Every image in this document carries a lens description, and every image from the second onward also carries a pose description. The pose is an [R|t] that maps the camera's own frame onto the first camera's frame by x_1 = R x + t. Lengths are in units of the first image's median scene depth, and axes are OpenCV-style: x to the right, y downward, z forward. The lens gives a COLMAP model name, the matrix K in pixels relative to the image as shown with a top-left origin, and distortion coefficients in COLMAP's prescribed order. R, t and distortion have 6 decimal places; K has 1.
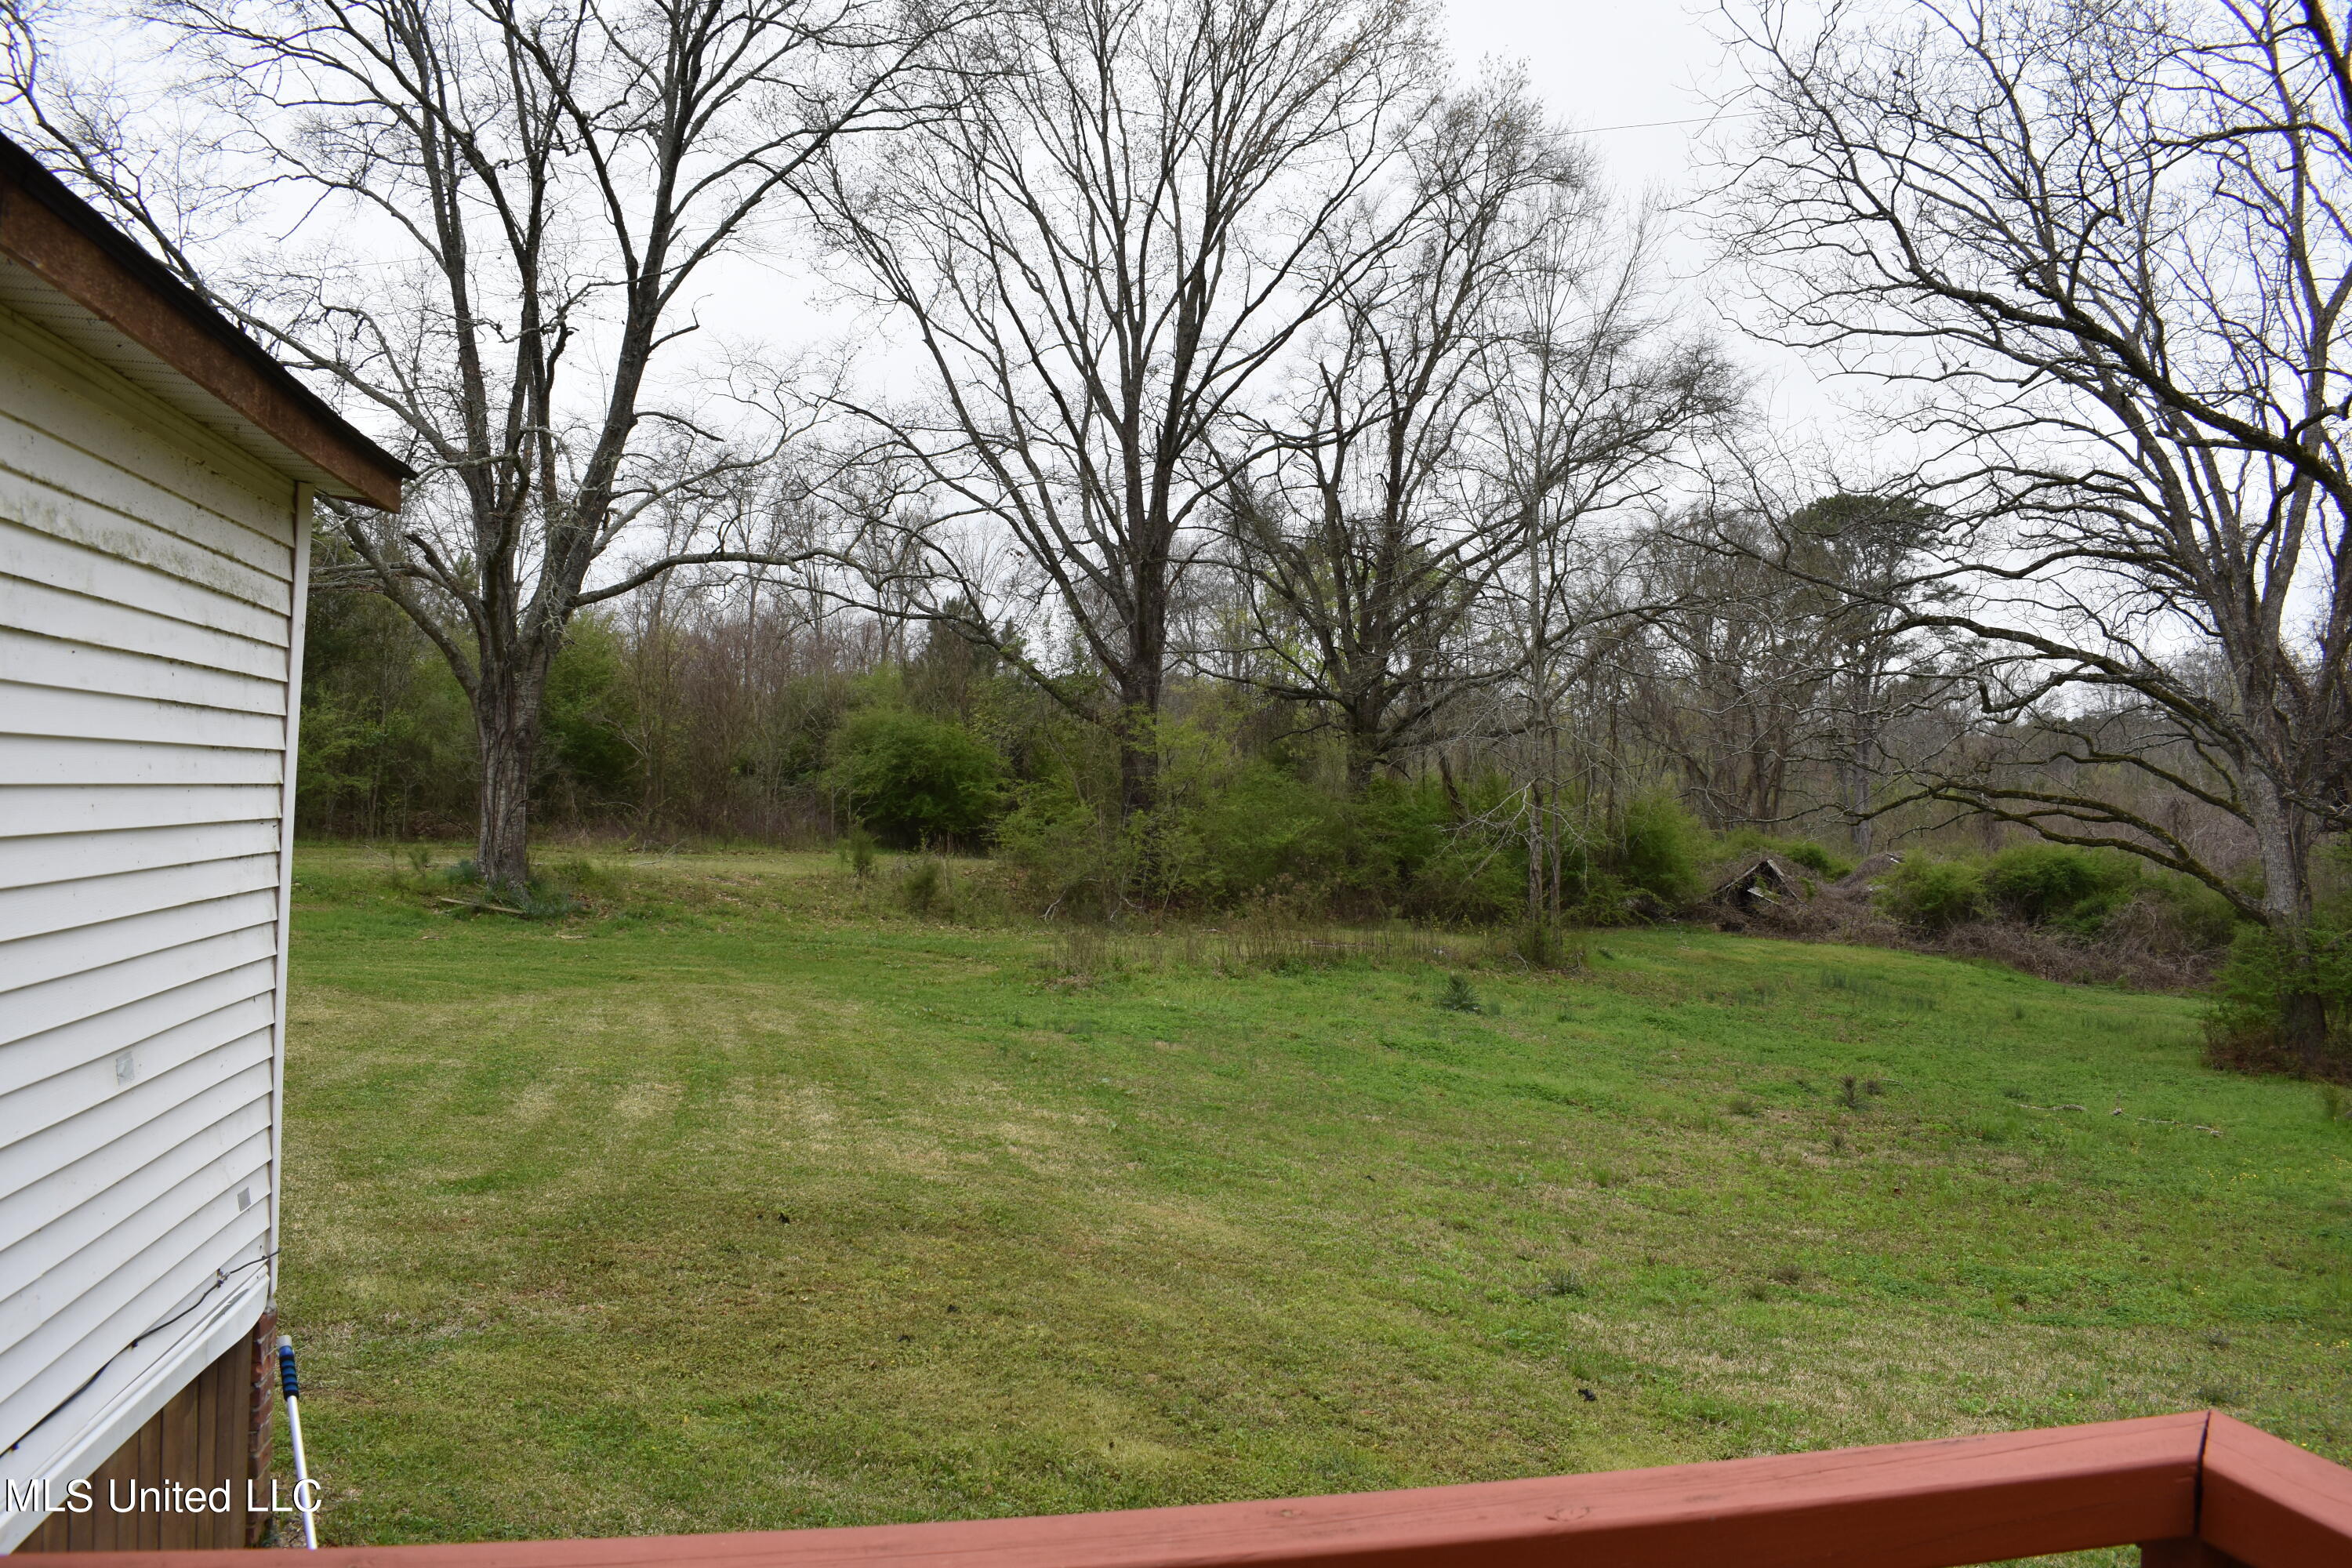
lens RADIAL K [[1854.4, 0, 1176.0], [0, 1854.4, 784.0], [0, 0, 1]] dist [-0.092144, 0.009834]
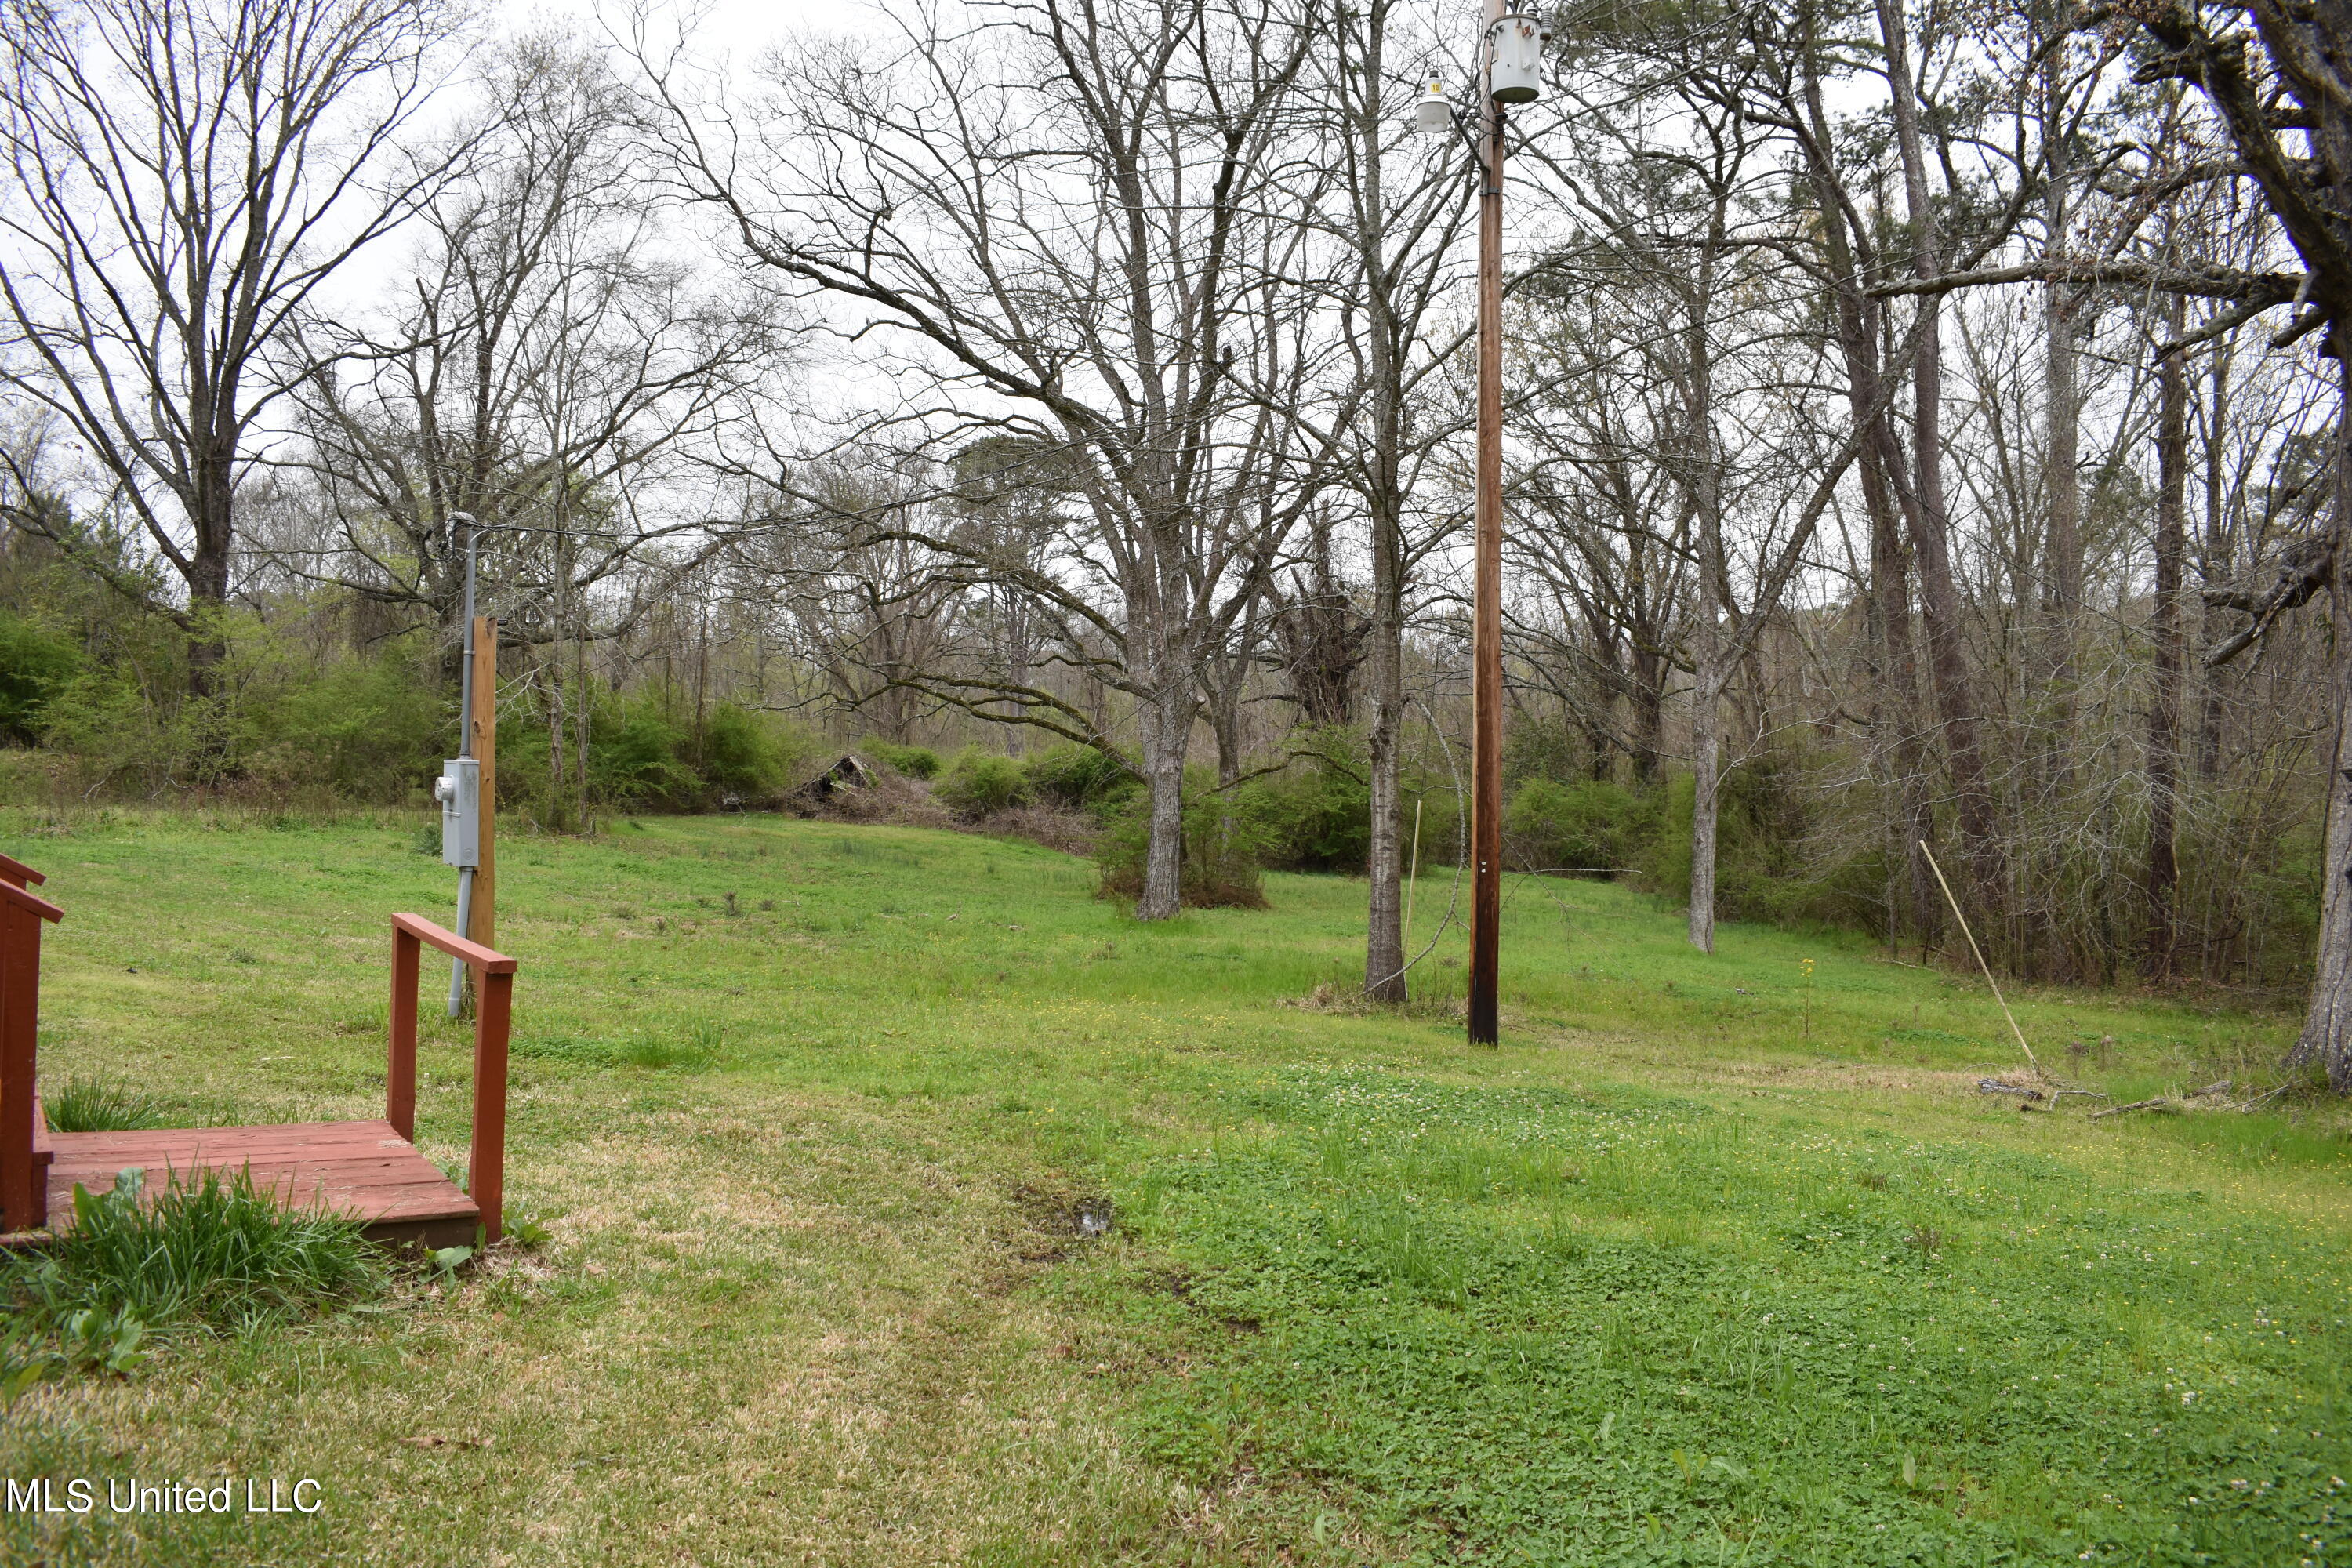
lens RADIAL K [[1854.4, 0, 1176.0], [0, 1854.4, 784.0], [0, 0, 1]] dist [-0.092144, 0.009834]
pose [[0.919764, -0.010130, 0.392341, 0.078373], [-0.004423, 0.999336, 0.036172, 0.020218], [-0.392447, -0.035005, 0.919108, -0.133139]]
